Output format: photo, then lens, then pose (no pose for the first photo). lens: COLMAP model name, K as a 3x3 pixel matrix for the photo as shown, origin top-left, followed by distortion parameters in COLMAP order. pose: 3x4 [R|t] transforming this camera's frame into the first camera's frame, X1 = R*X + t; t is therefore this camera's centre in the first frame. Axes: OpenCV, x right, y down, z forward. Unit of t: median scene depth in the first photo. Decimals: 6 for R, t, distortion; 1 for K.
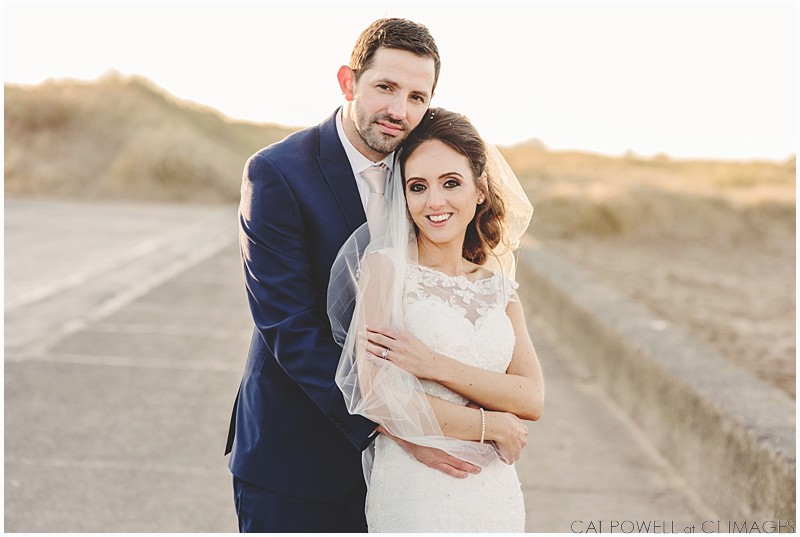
lens RADIAL K [[1957.3, 0, 400.0], [0, 1957.3, 268.5], [0, 0, 1]] dist [-0.321971, 0.010017]
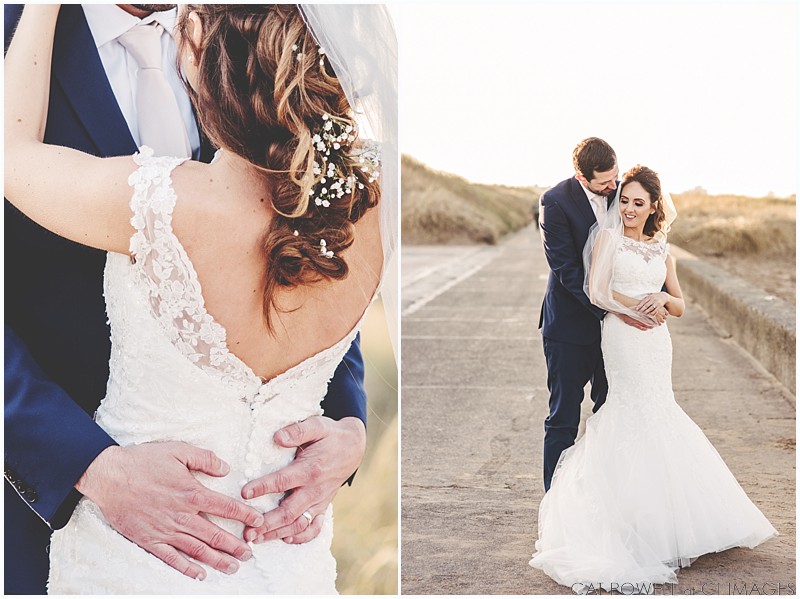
lens RADIAL K [[1977.6, 0, 400.0], [0, 1977.6, 299.5], [0, 0, 1]] dist [0.140143, -0.330390]
pose [[0.994794, -0.037795, -0.094633, -0.014608], [0.036193, 0.999172, -0.018586, 0.048780], [0.095257, 0.015064, 0.995339, -0.643060]]
